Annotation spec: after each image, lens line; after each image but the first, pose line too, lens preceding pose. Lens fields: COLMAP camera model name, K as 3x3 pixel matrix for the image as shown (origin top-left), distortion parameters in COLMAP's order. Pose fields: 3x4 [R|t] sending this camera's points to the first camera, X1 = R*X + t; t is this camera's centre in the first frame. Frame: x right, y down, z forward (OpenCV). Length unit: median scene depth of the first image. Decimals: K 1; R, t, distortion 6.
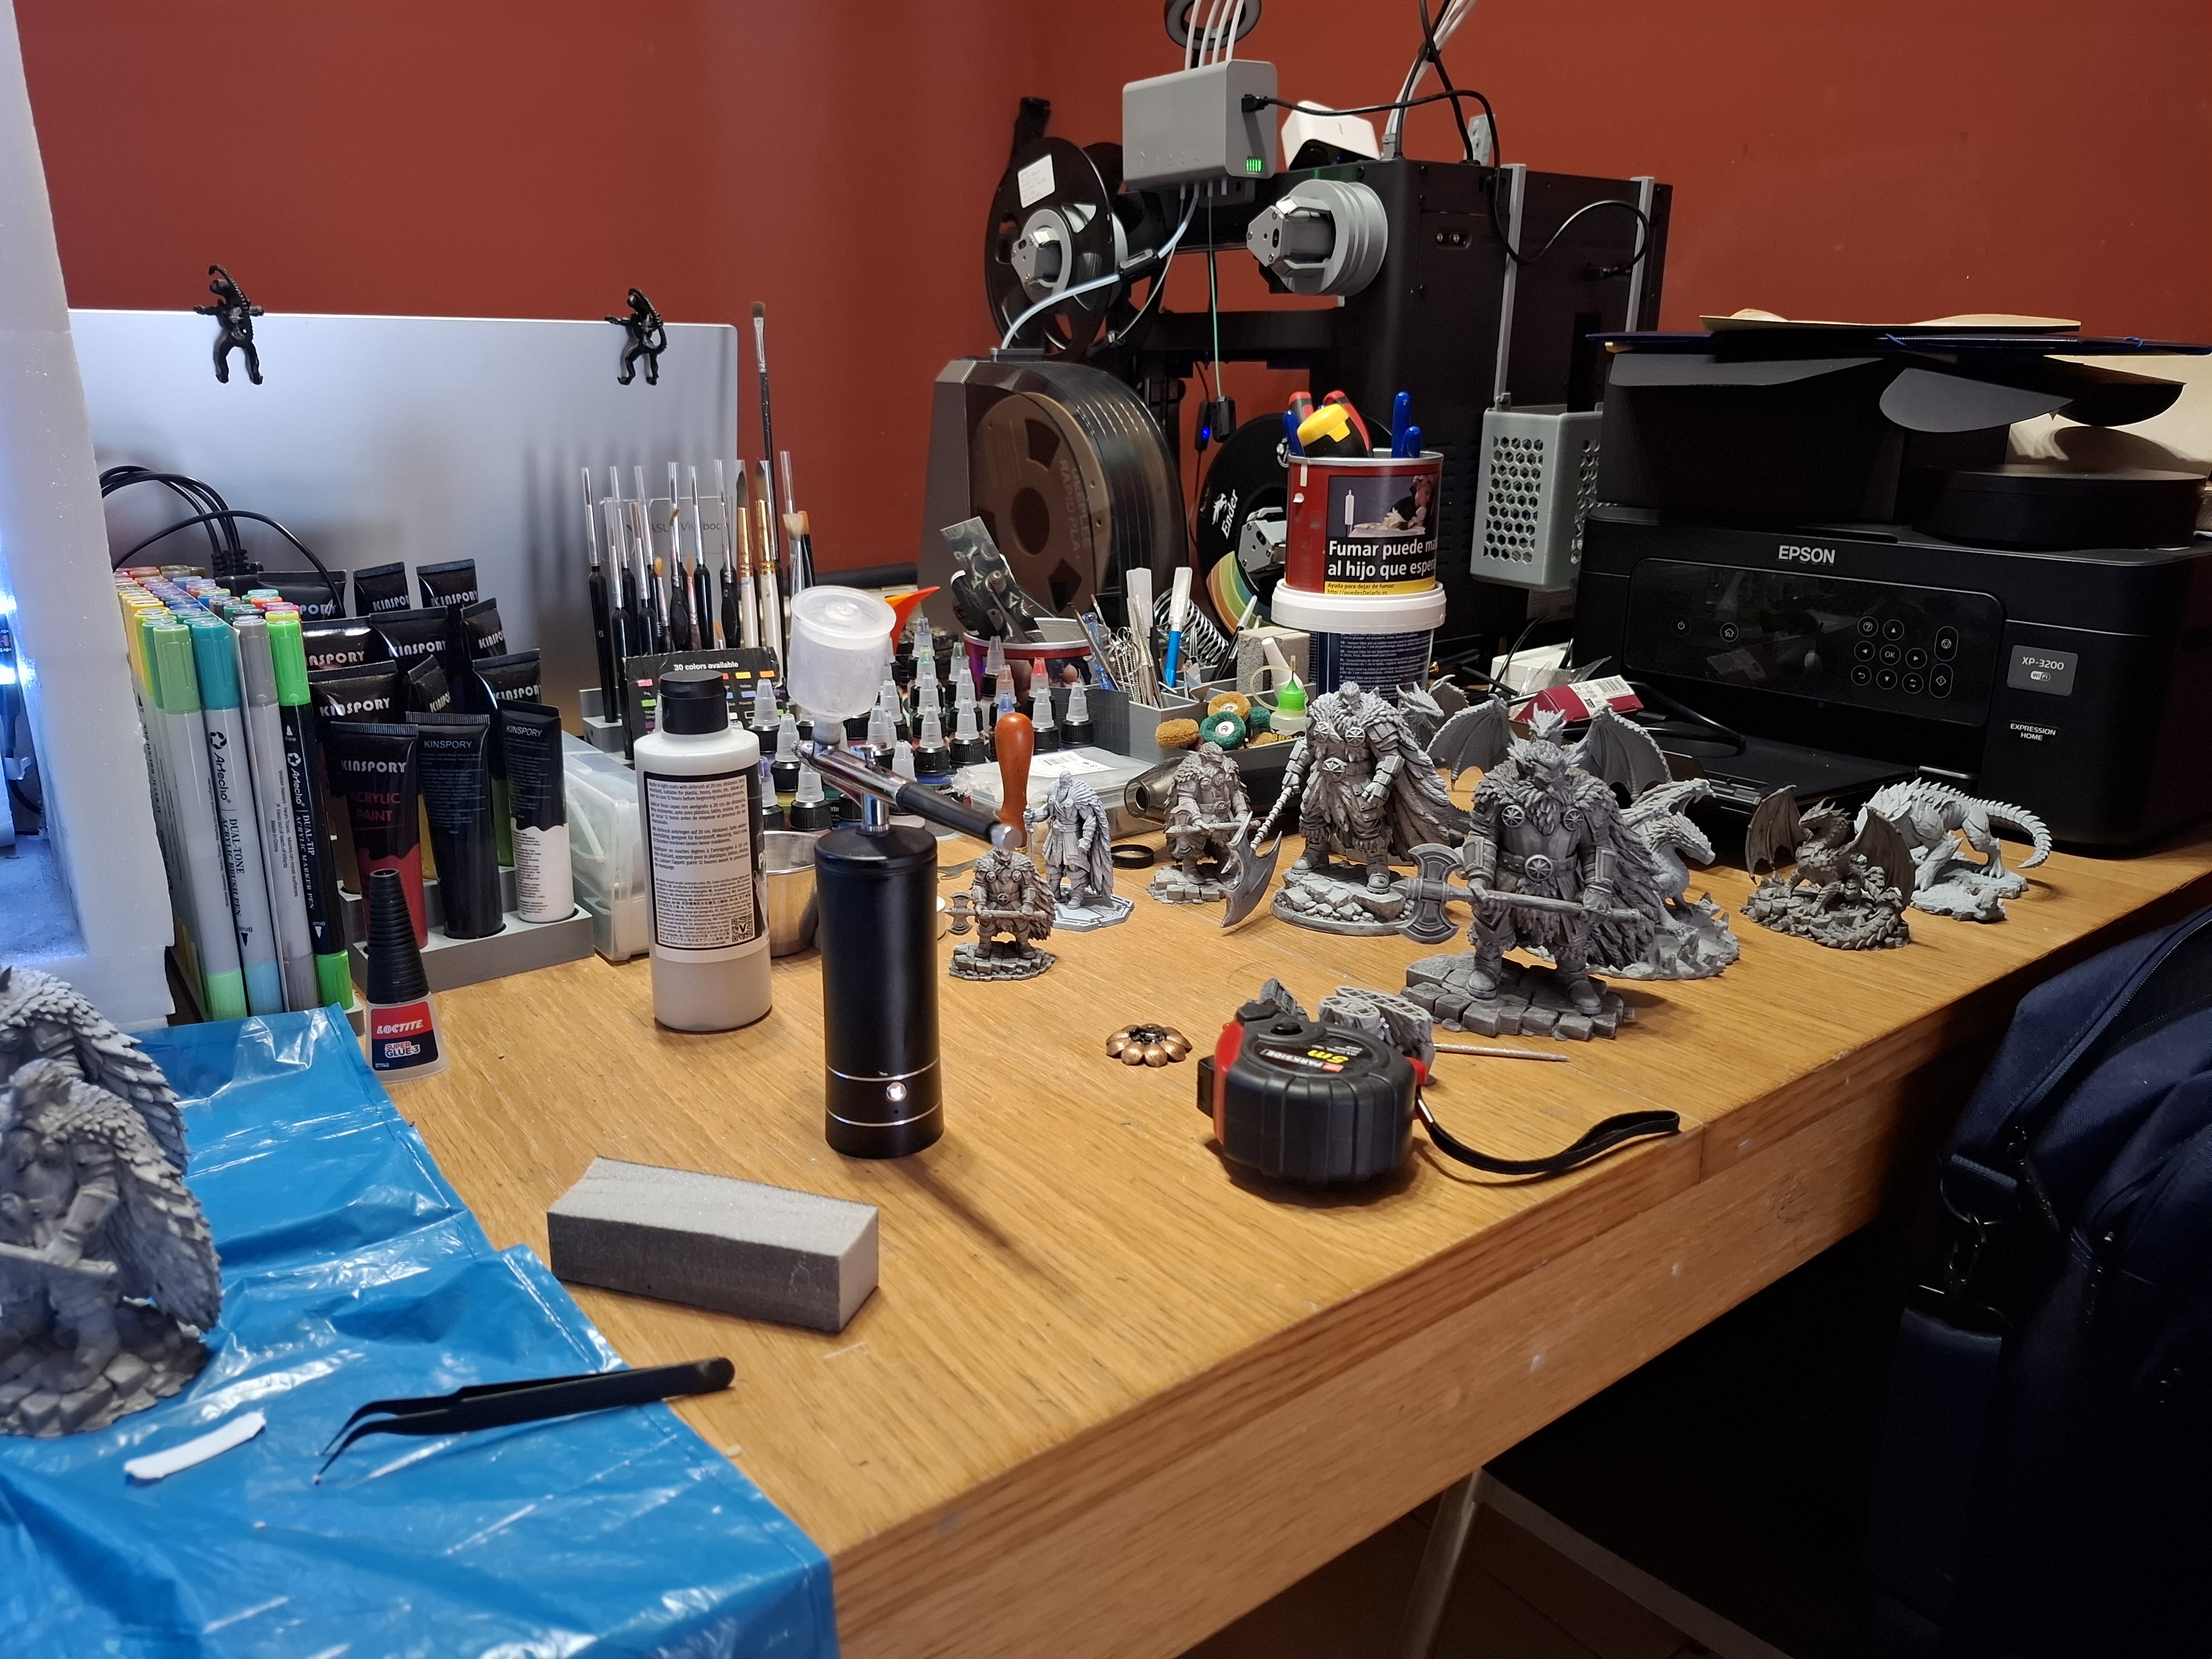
lens RADIAL K [[1549.5, 0, 1108.2], [0, 1549.5, 819.3], [0, 0, 1]] dist [0.075375, -0.120943]
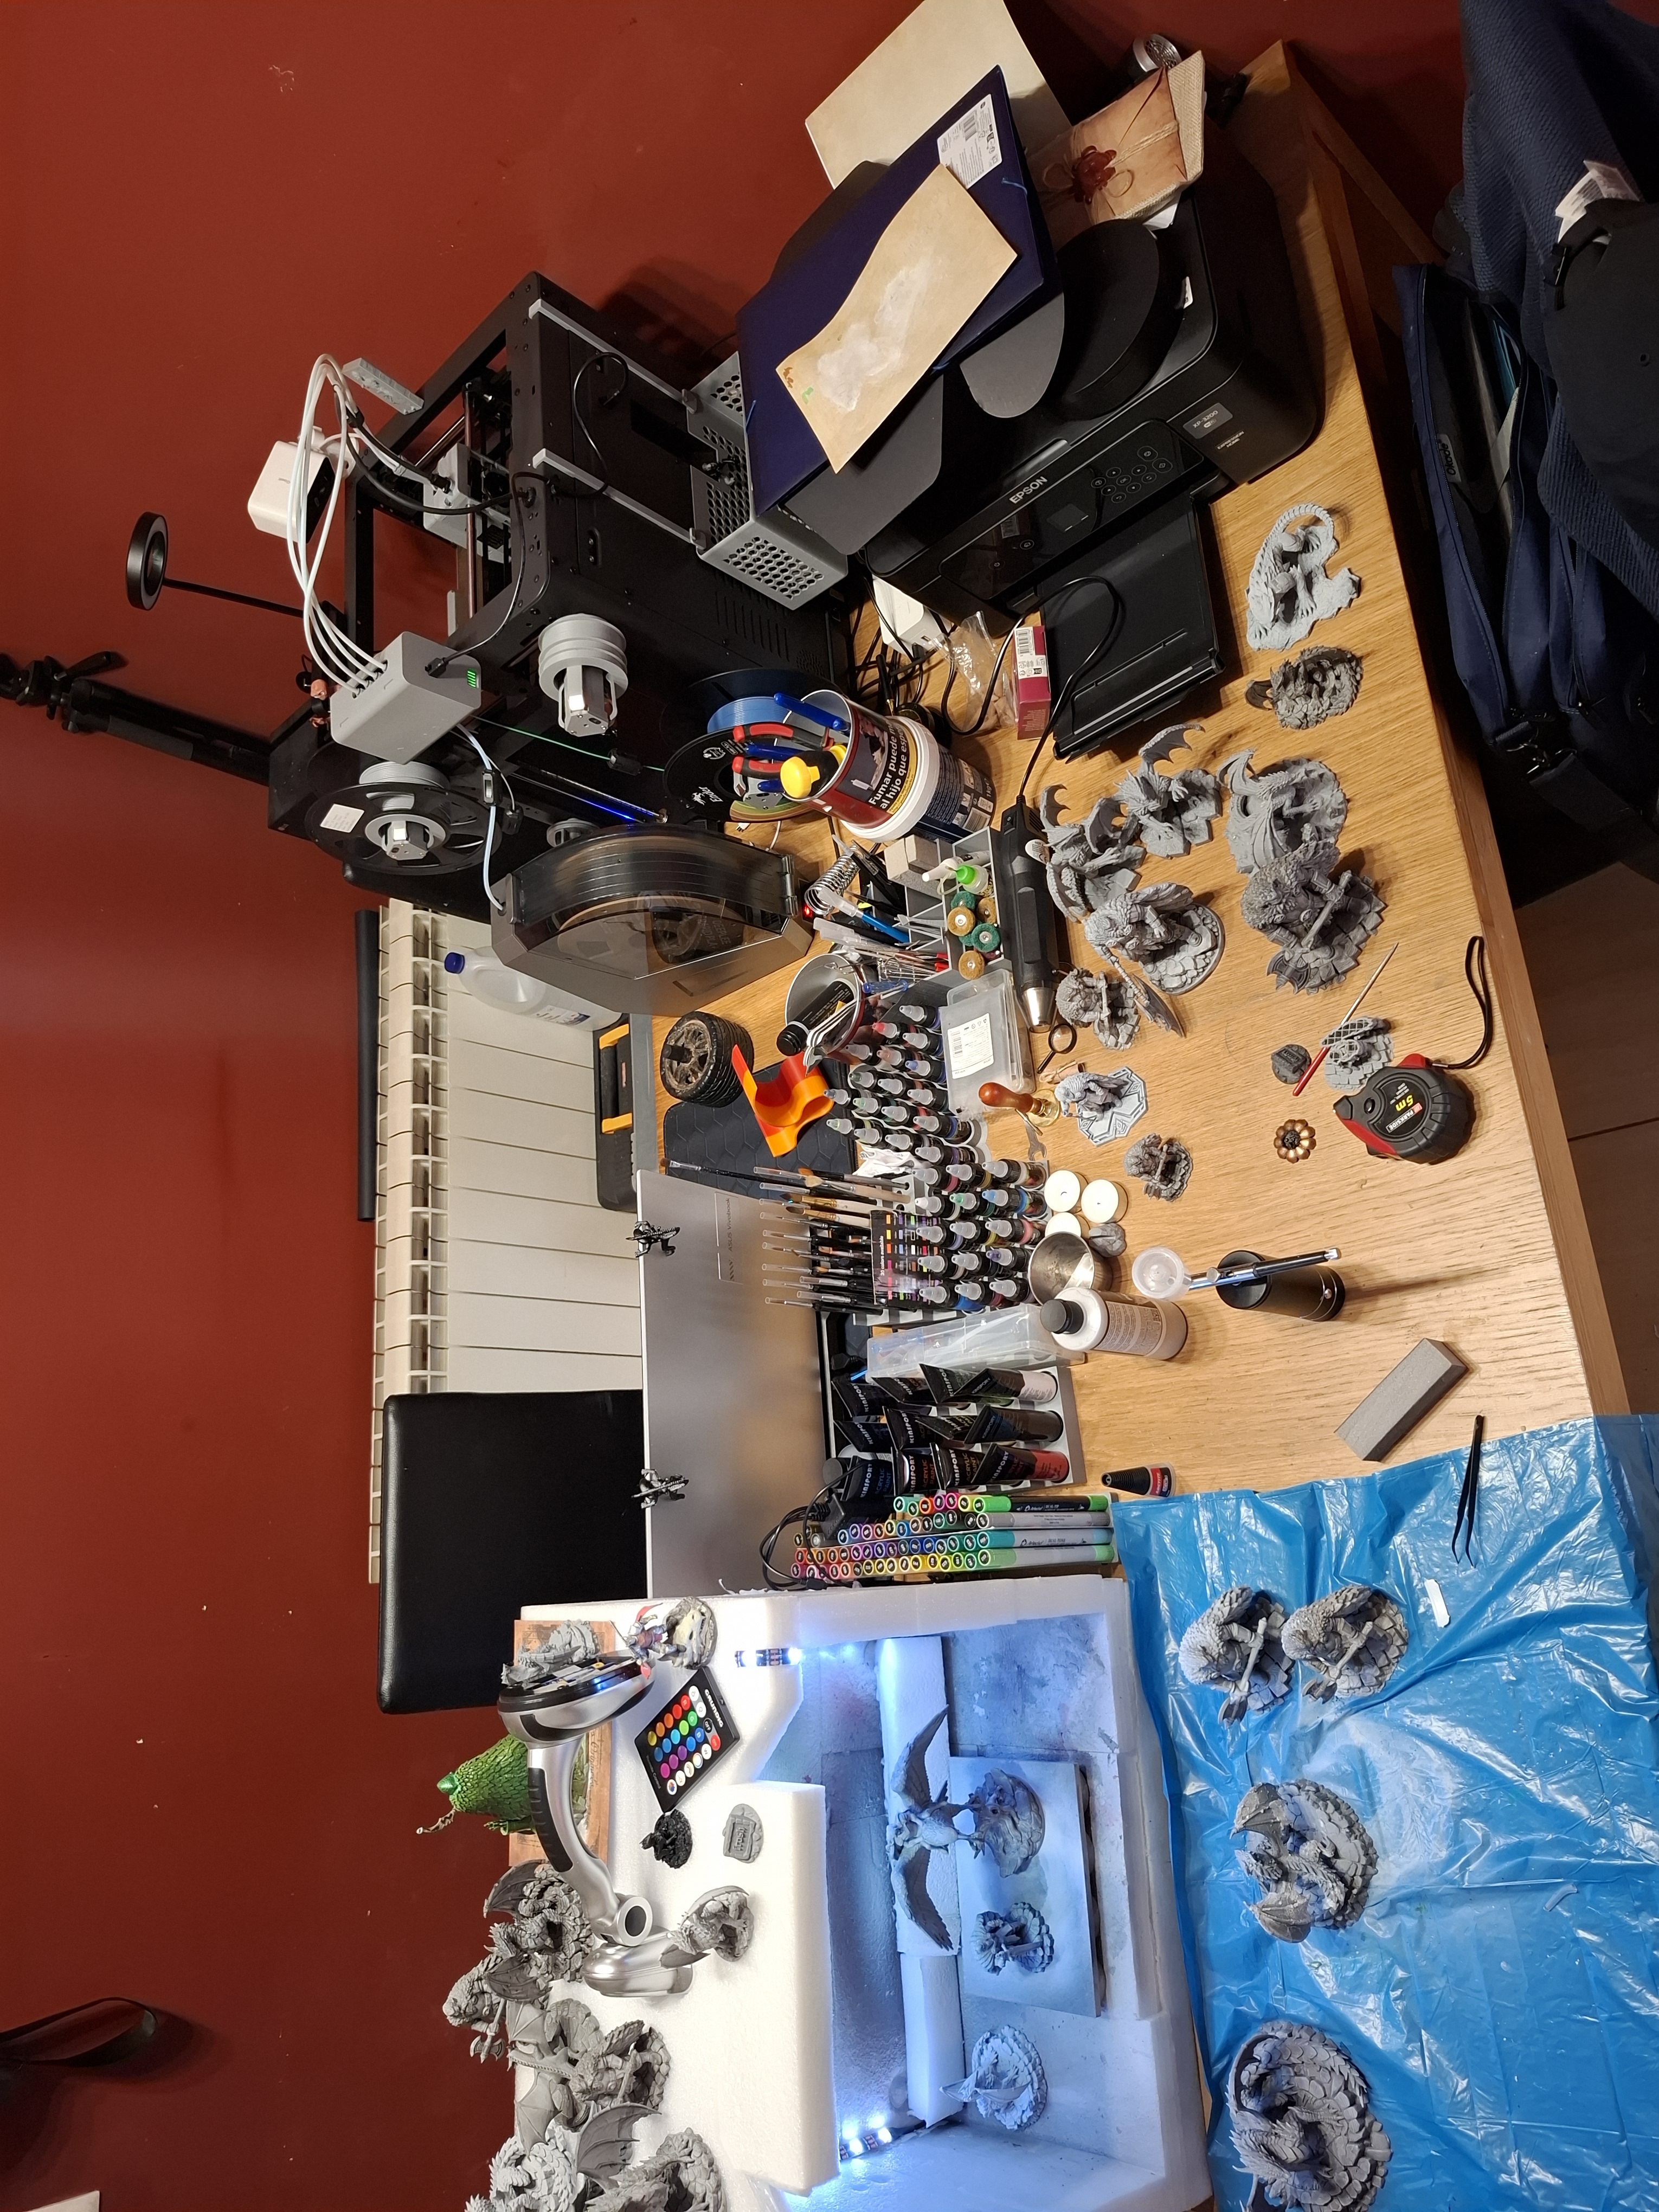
lens RADIAL K [[1537.4, 0, 830.0], [0, 1537.4, 1098.8], [0, 0, 1]] dist [0.108996, -0.192093]
pose [[0.369525, -0.916726, -0.151867, 0.111418], [0.841960, 0.261176, 0.472113, -0.919835], [-0.393135, -0.302324, 0.868358, -0.310873]]
